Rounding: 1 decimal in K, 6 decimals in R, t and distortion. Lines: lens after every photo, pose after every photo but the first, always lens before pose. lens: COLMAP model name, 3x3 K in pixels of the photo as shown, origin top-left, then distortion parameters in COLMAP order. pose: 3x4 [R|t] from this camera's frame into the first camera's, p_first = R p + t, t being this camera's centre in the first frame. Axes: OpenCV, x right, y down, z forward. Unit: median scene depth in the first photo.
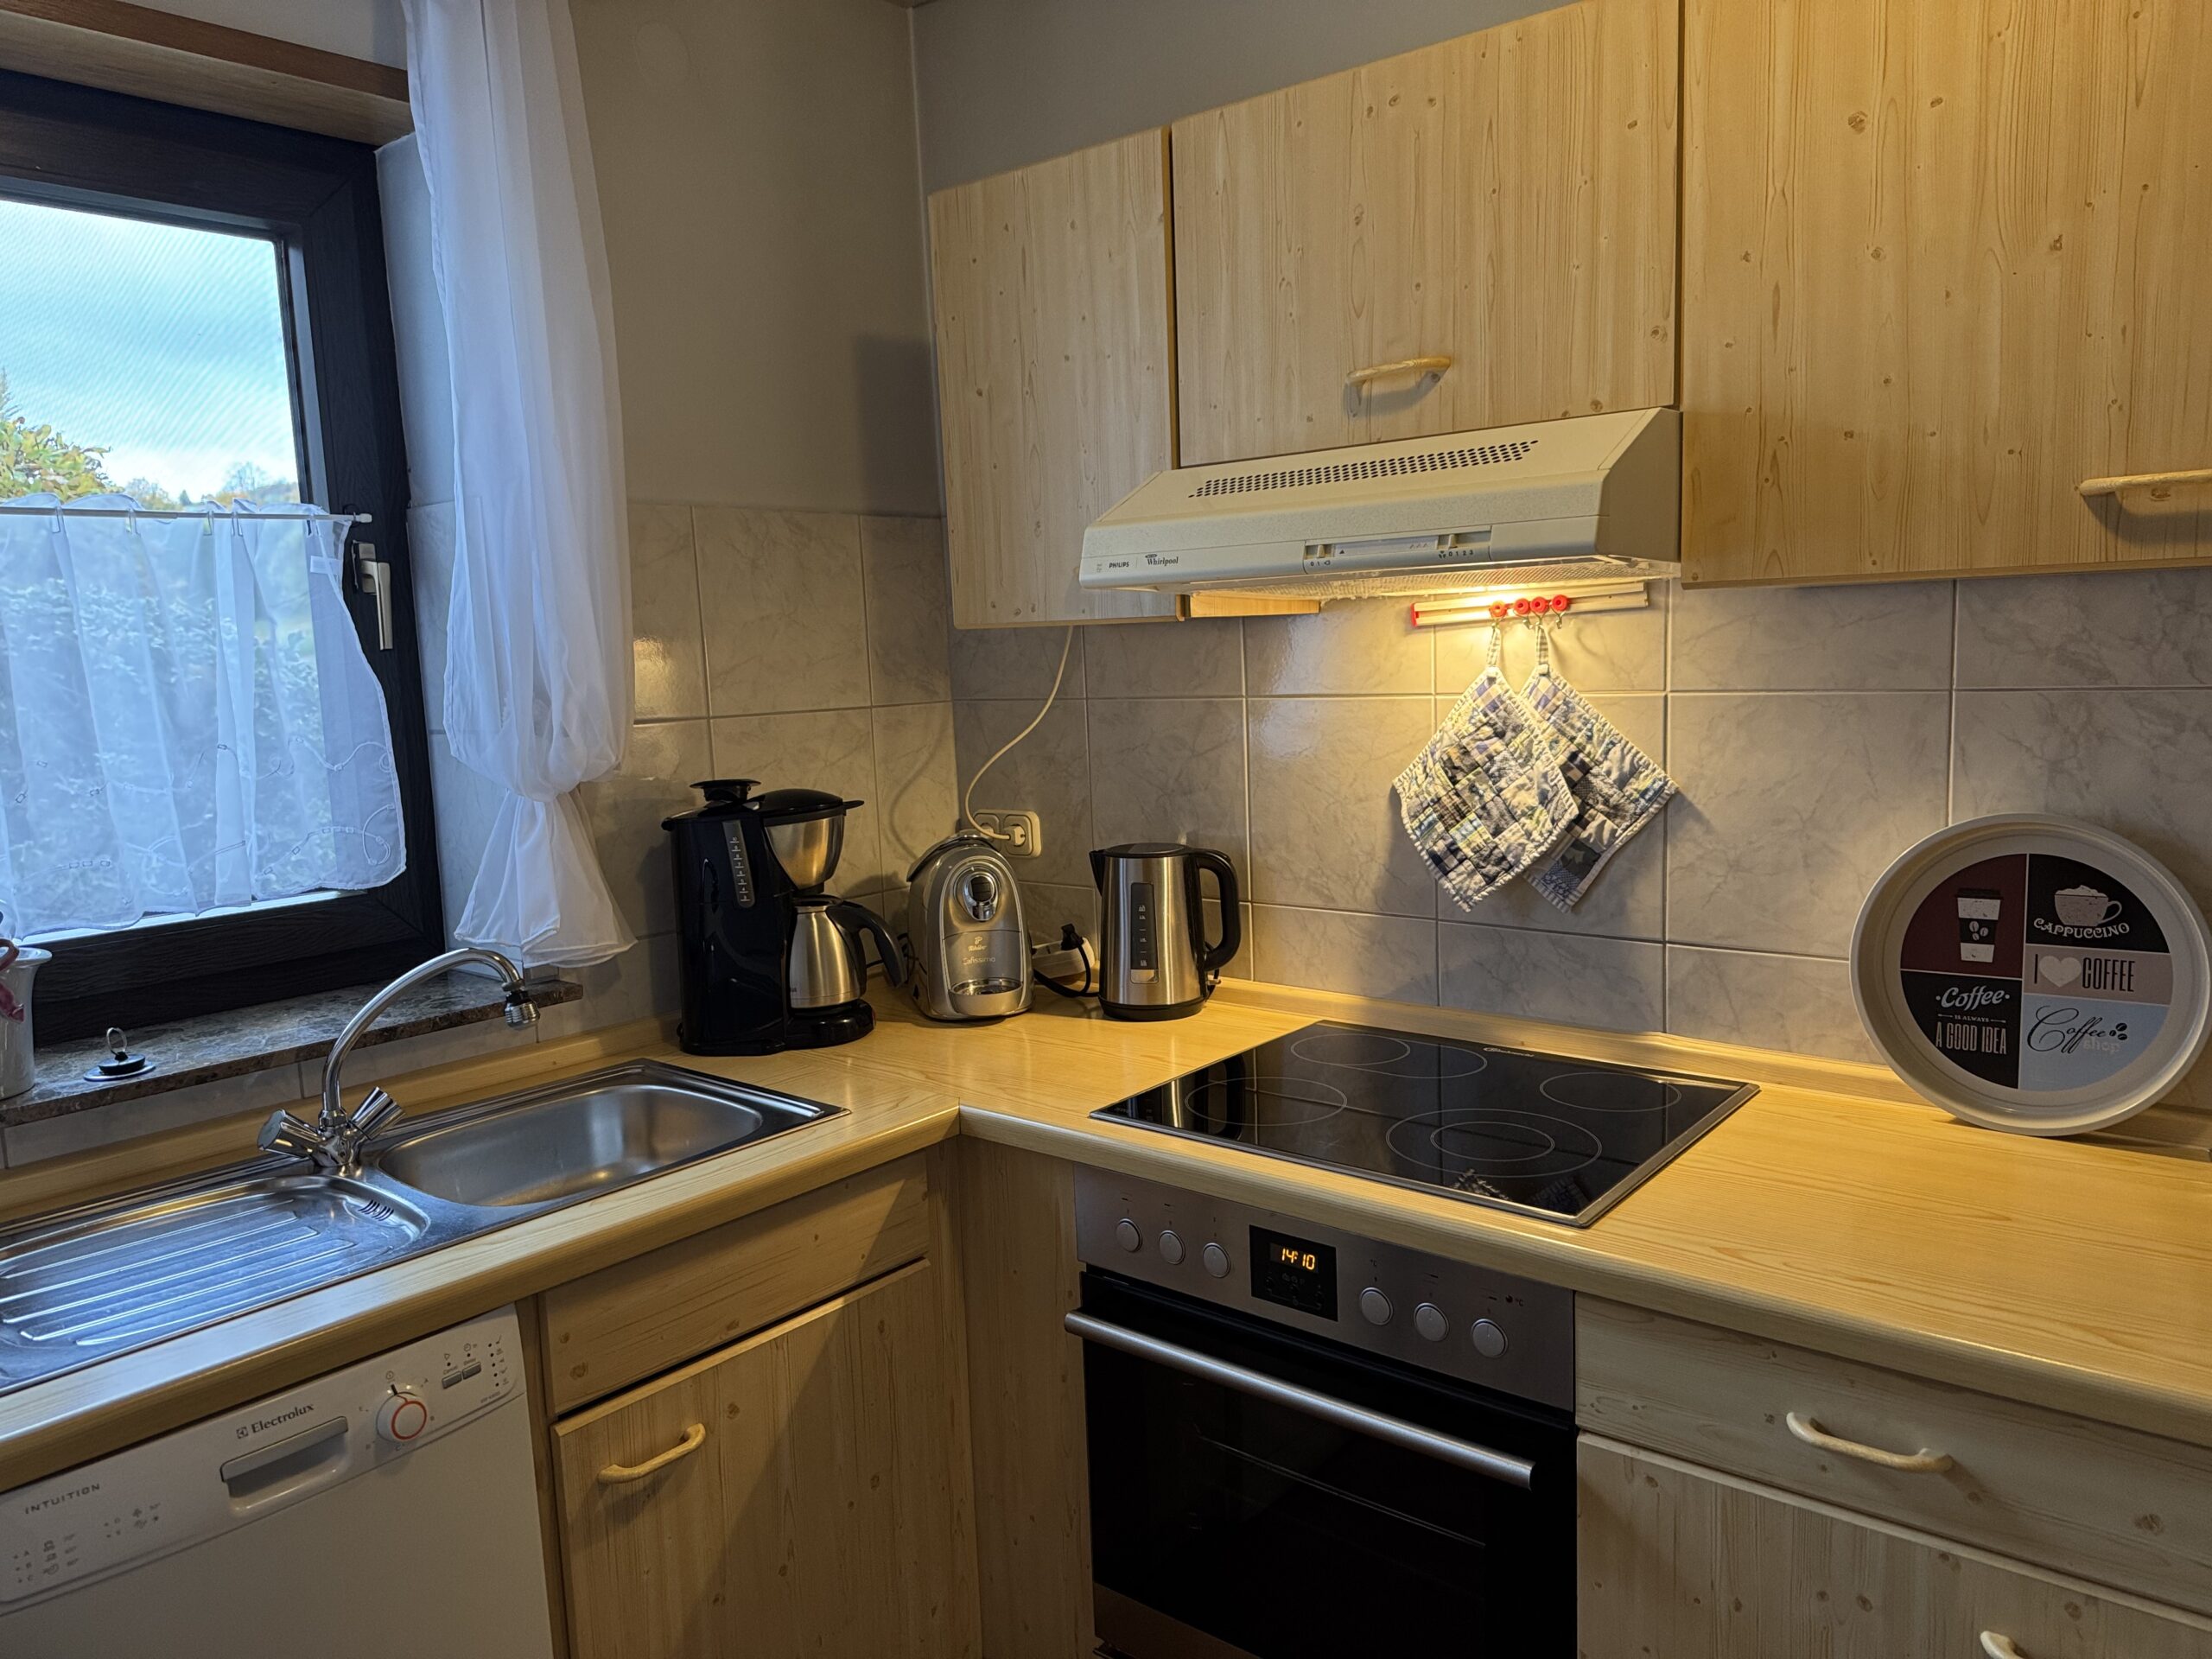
lens RADIAL K [[1562.9, 0, 1112.9], [0, 1562.9, 836.5], [0, 0, 1]] dist [-0.018939, -0.004475]
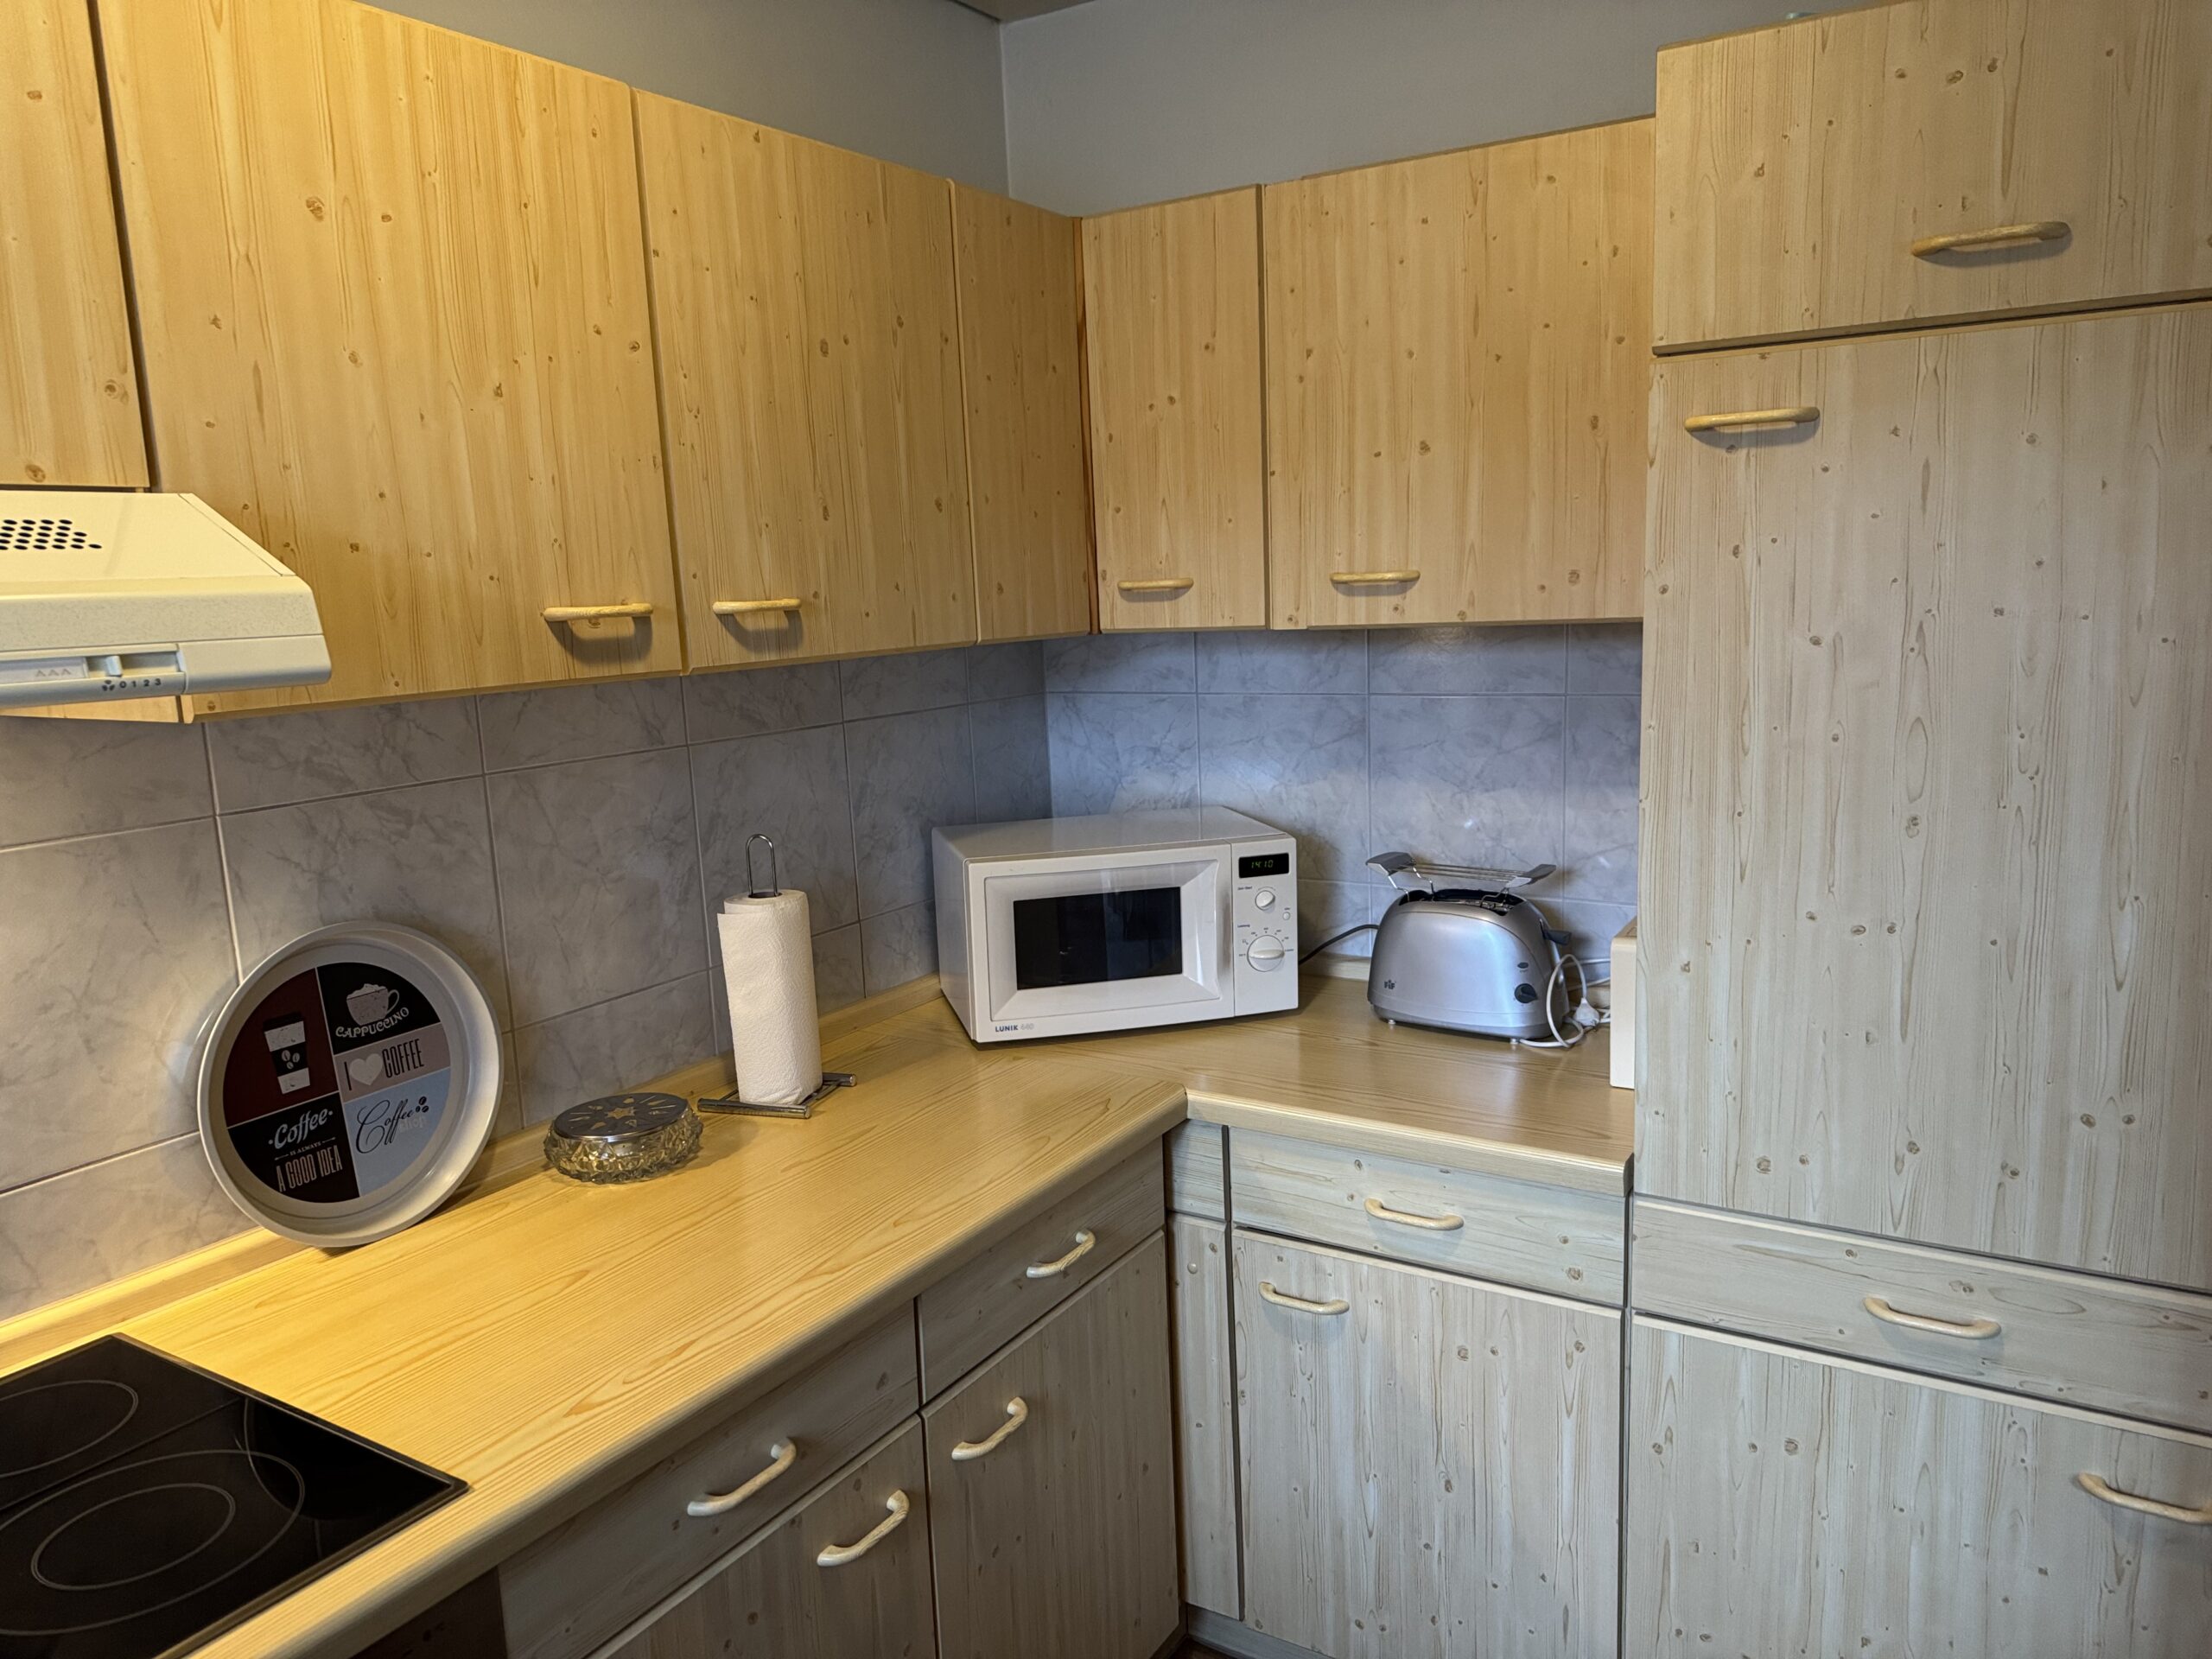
lens RADIAL K [[1562.9, 0, 1112.4], [0, 1562.9, 827.1], [0, 0, 1]] dist [-0.018939, -0.004475]
pose [[-0.143183, -0.113299, 0.983190, -0.459594], [0.167591, 0.976304, 0.136911, -0.130360], [-0.975404, 0.184377, -0.120802, 0.623204]]
